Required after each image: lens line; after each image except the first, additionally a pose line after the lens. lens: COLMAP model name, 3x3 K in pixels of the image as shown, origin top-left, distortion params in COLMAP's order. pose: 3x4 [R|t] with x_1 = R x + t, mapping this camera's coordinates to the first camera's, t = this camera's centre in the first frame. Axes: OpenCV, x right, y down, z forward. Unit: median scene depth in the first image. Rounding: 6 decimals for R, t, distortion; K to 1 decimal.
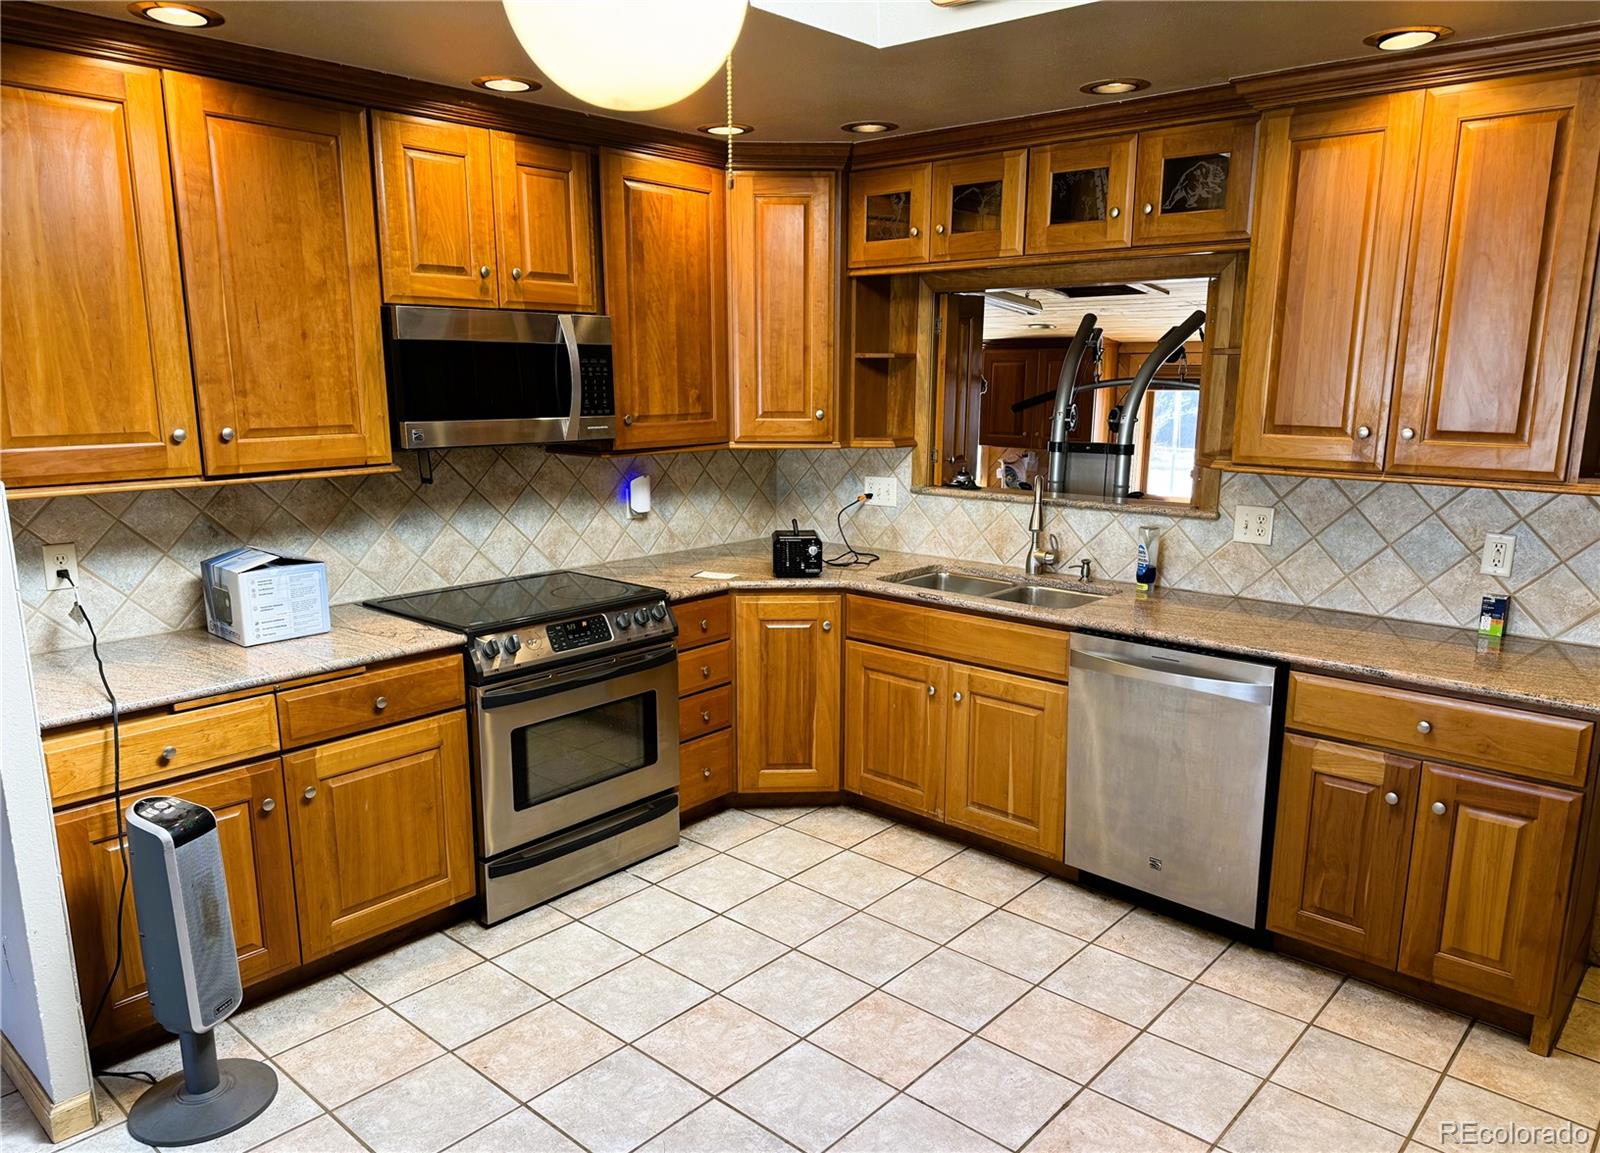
lens RADIAL K [[1114.8, 0, 807.5], [0, 1114.8, 589.5], [0, 0, 1]] dist [0.003819, -0.005251]
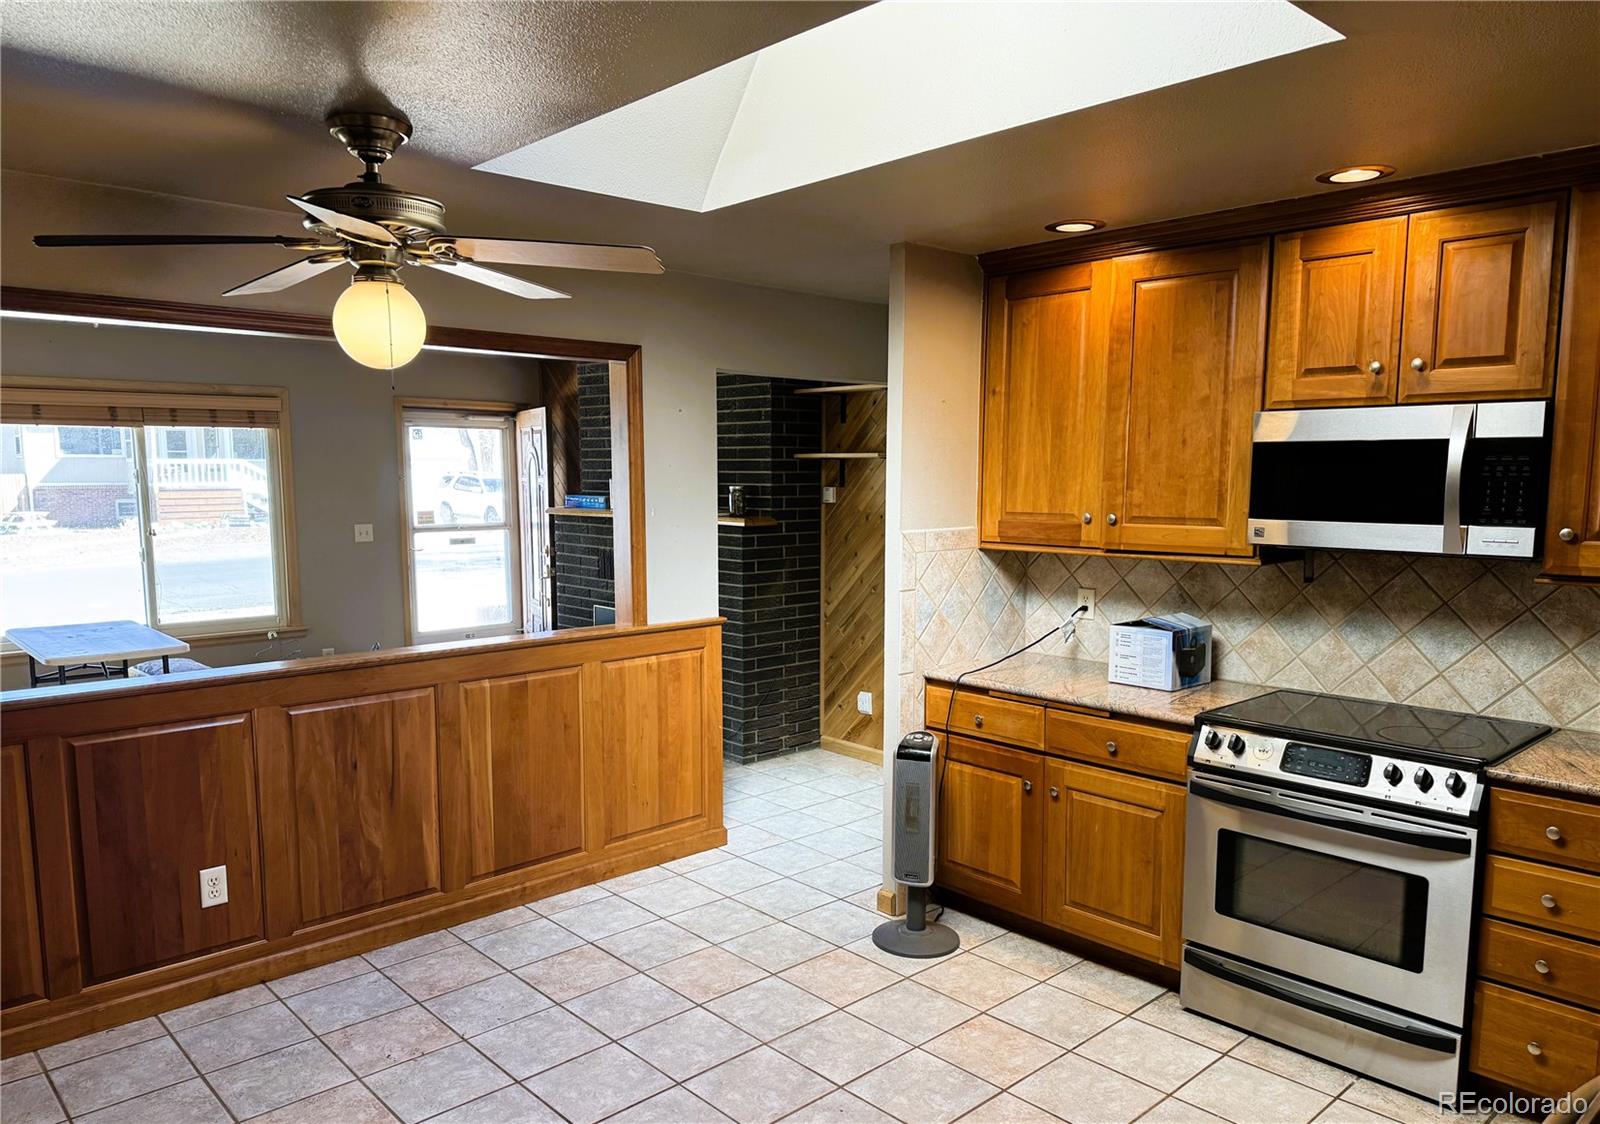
lens RADIAL K [[1136.4, 0, 800.9], [0, 1136.4, 576.0], [0, 0, 1]] dist [0.042853, -0.001178]
pose [[-0.095710, 0.088563, -0.991462, 0.788116], [-0.196519, 0.974749, 0.106041, -0.131165], [0.975818, 0.204990, -0.075889, 0.689226]]
